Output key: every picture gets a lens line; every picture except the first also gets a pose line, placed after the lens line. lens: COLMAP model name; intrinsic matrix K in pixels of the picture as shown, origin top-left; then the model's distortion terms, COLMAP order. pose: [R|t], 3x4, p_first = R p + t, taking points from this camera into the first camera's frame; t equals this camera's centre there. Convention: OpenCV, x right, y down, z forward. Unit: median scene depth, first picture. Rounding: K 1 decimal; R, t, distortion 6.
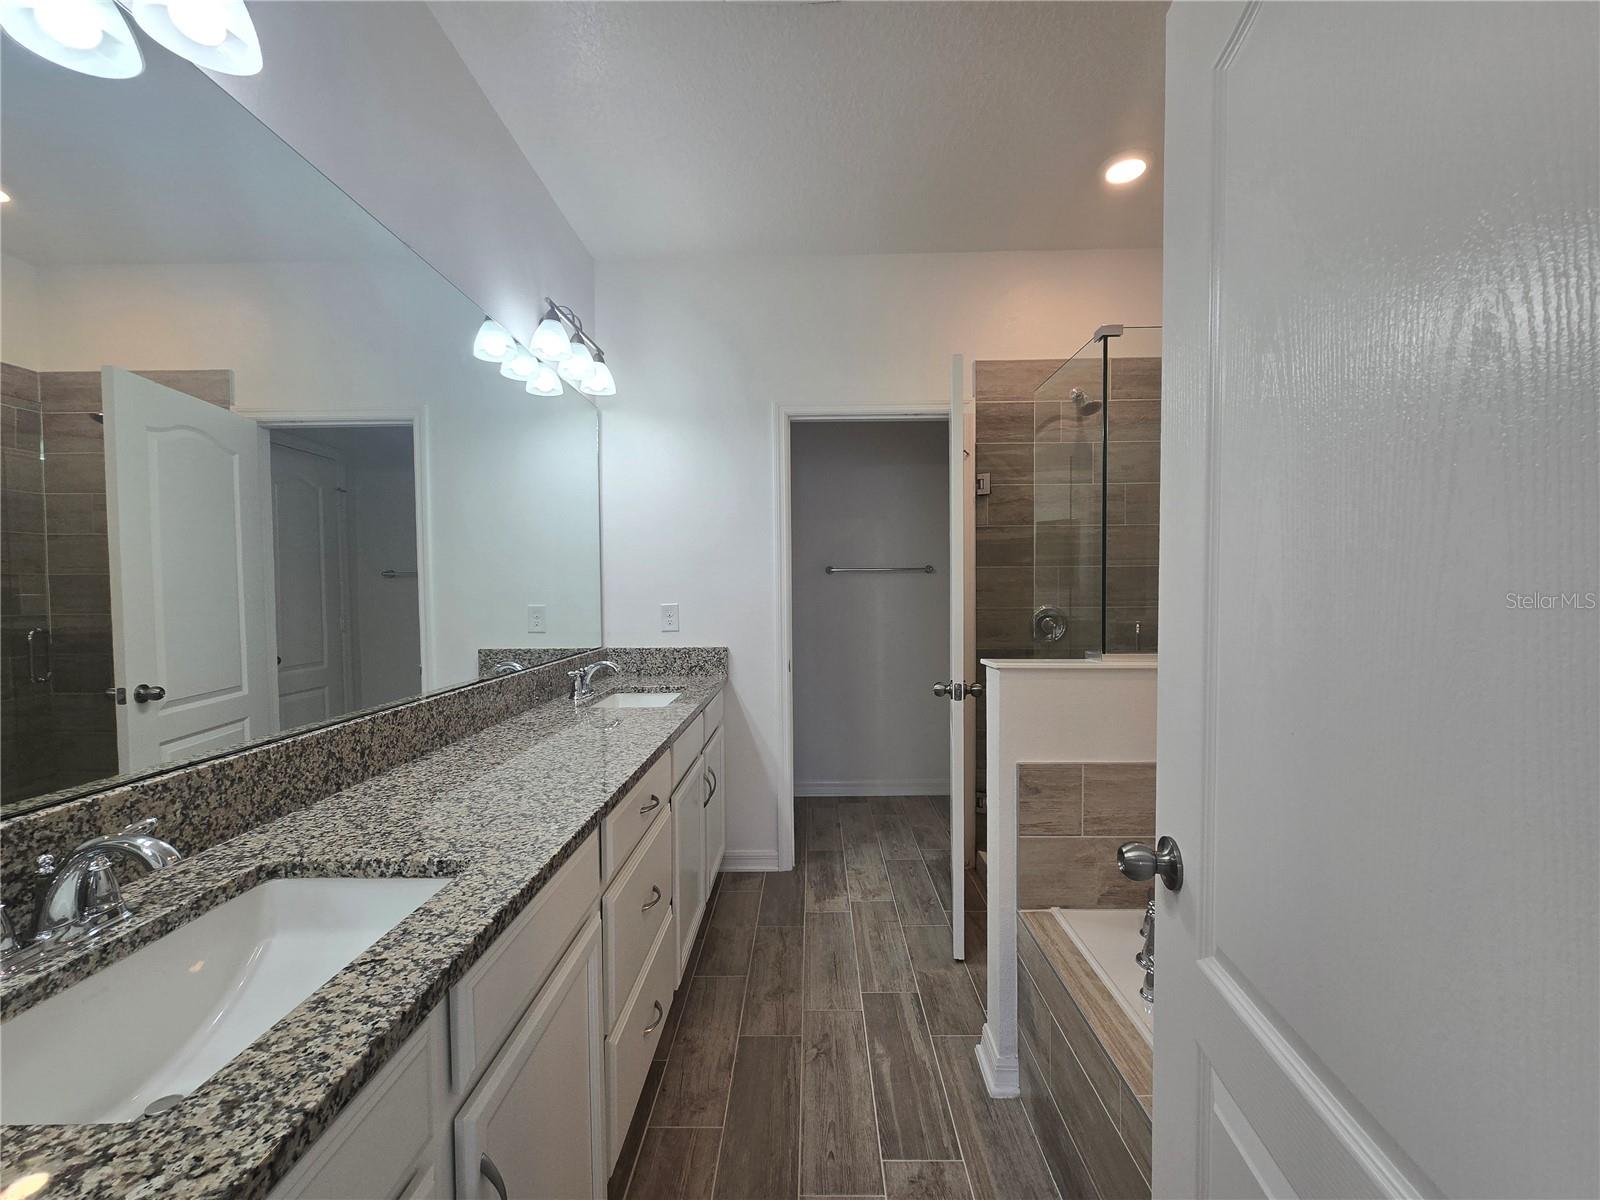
lens RADIAL K [[654.6, 0, 804.3], [0, 654.6, 605.9], [0, 0, 1]] dist [-0.001733, -0.000314]
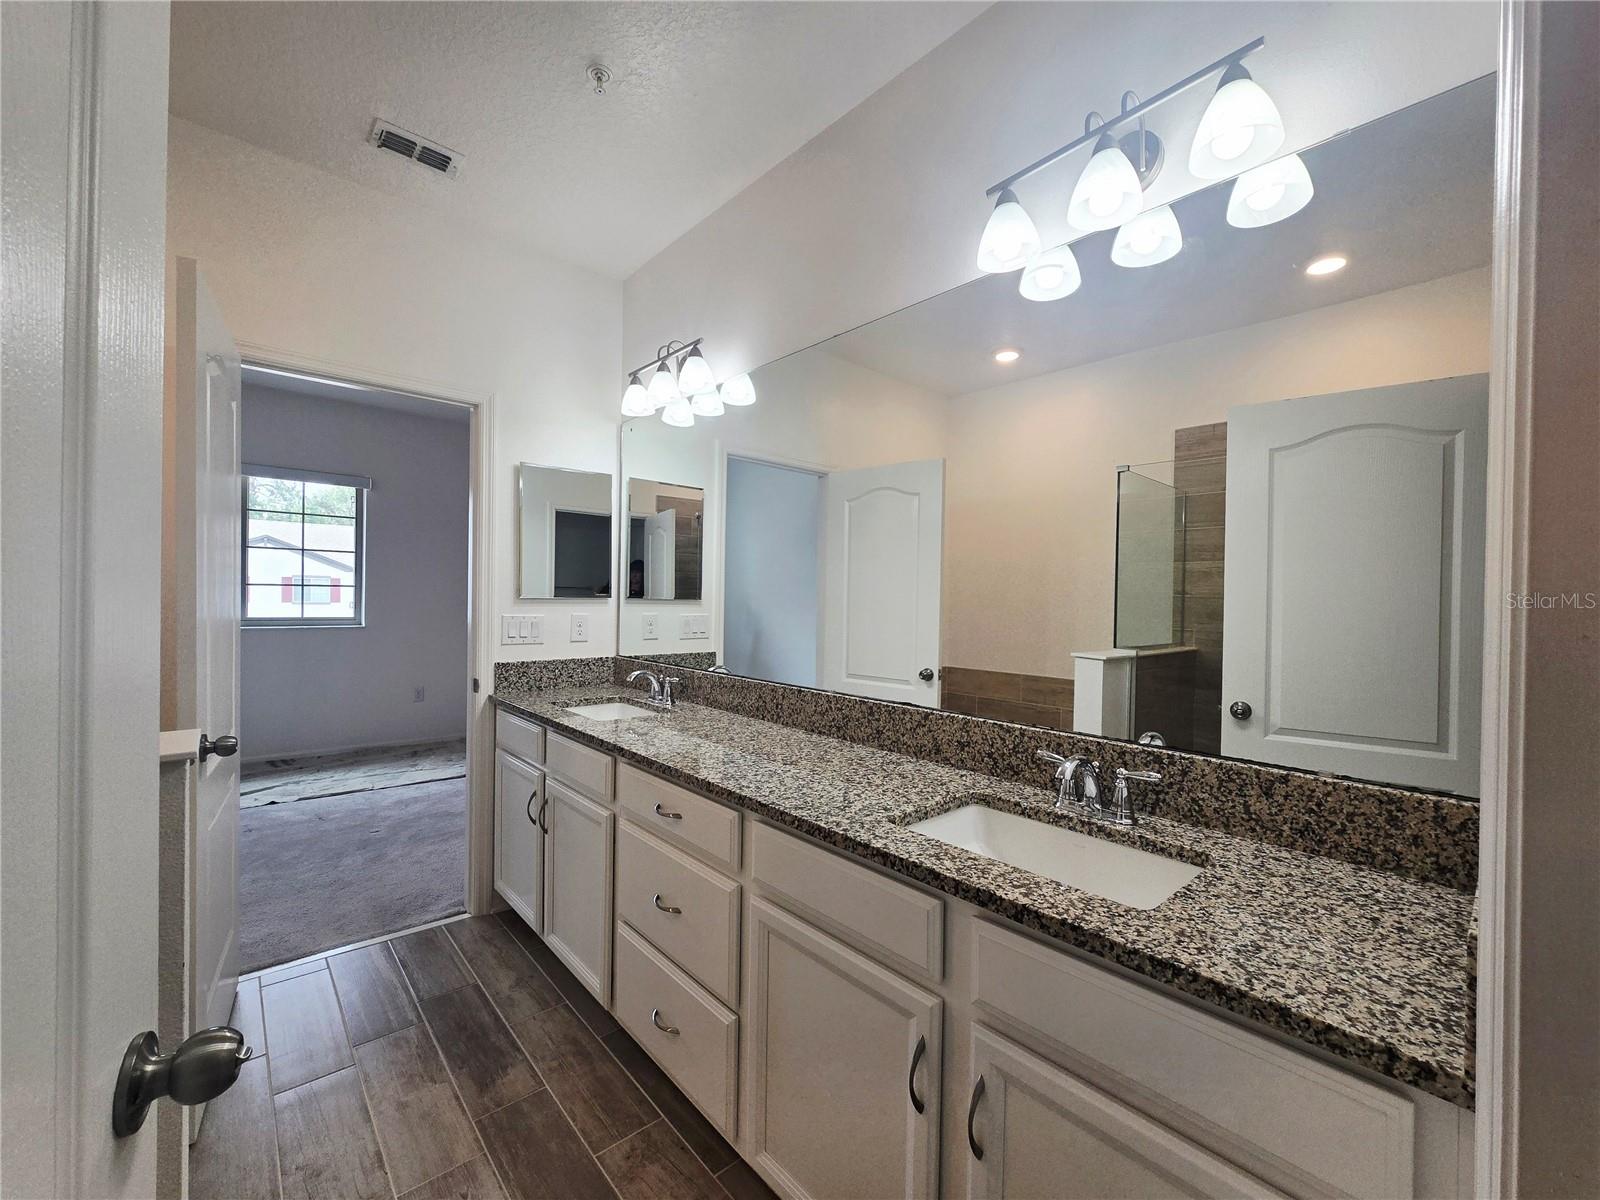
lens RADIAL K [[654.6, 0, 804.3], [0, 654.6, 605.9], [0, 0, 1]] dist [-0.001733, -0.000314]
pose [[-0.738088, -0.005044, -0.674686, 0.320615], [-0.036118, 0.998834, 0.032045, -0.065694], [0.673737, 0.048020, -0.737409, 1.988315]]
